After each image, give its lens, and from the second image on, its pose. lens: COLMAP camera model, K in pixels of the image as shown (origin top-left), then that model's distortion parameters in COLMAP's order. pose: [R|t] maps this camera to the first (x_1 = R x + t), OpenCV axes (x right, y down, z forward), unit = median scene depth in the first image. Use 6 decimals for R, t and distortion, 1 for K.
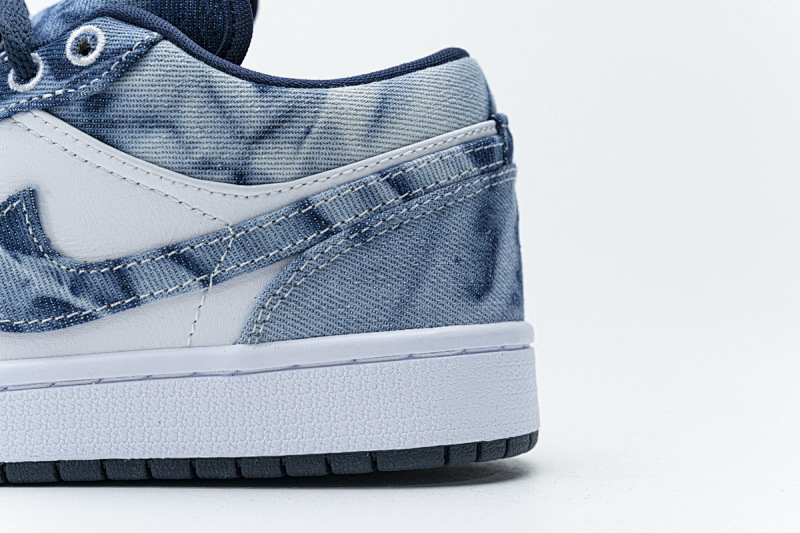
lens RADIAL K [[1584.2, 0, 401.2], [0, 1584.2, 265.8], [0, 0, 1]] dist [-0.002860, 0.127222]
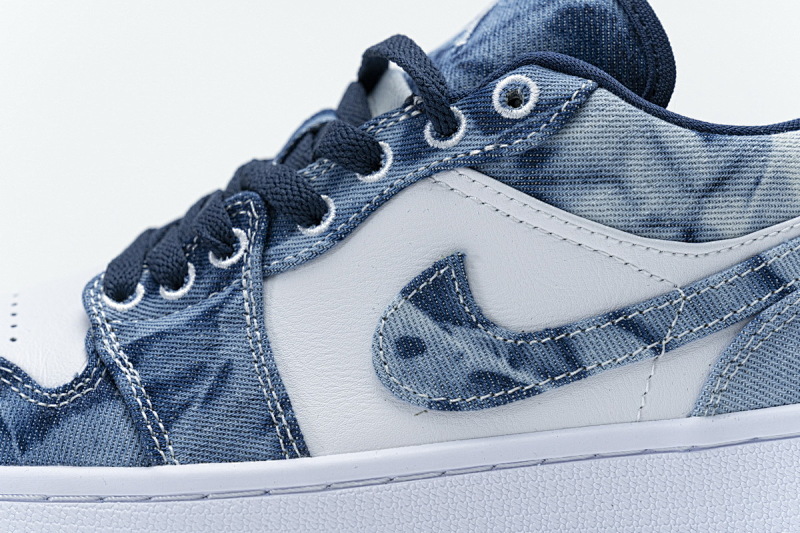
lens RADIAL K [[1584.2, 0, 401.2], [0, 1584.2, 265.8], [0, 0, 1]] dist [-0.002860, 0.127222]
pose [[0.999538, -0.029939, -0.005212, -0.263899], [0.029778, 0.999146, -0.028648, -0.016329], [0.006065, 0.028480, 0.999576, 0.082420]]
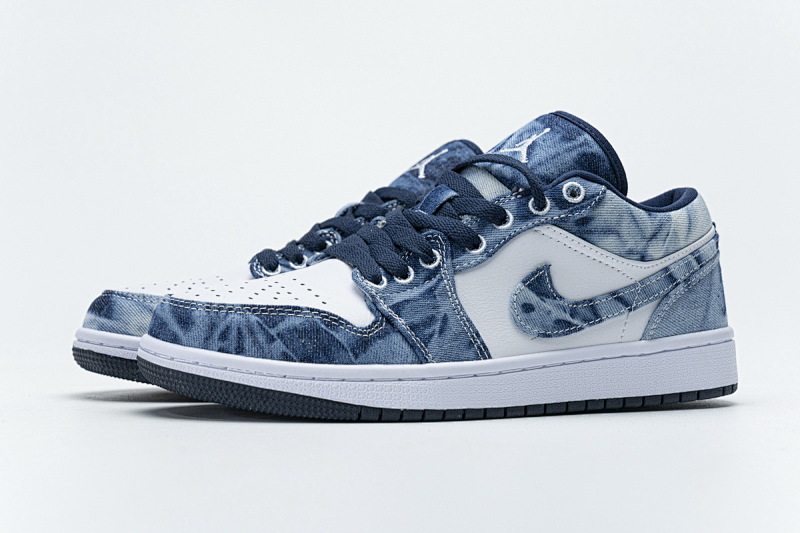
lens RADIAL K [[1584.2, 0, 401.2], [0, 1584.2, 265.8], [0, 0, 1]] dist [-0.002860, 0.127222]
pose [[0.924652, -0.012548, 0.380606, -1.156251], [0.013918, 0.999903, -0.000849, -0.048155], [-0.380558, 0.006083, 0.924737, -0.753575]]
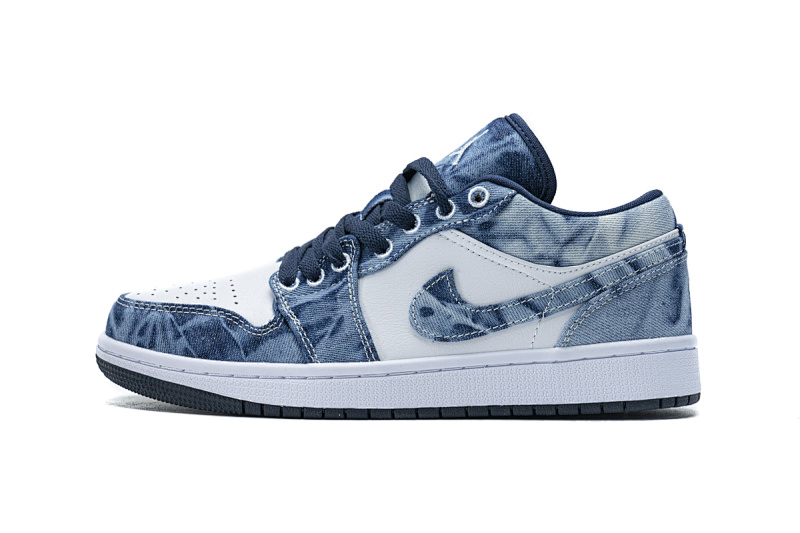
lens RADIAL K [[1584.2, 0, 401.2], [0, 1584.2, 265.8], [0, 0, 1]] dist [-0.002860, 0.127222]
pose [[0.999938, -0.004341, -0.010279, -0.276096], [0.004333, 0.999990, -0.000798, -0.051655], [0.010282, 0.000753, 0.999947, -0.982388]]
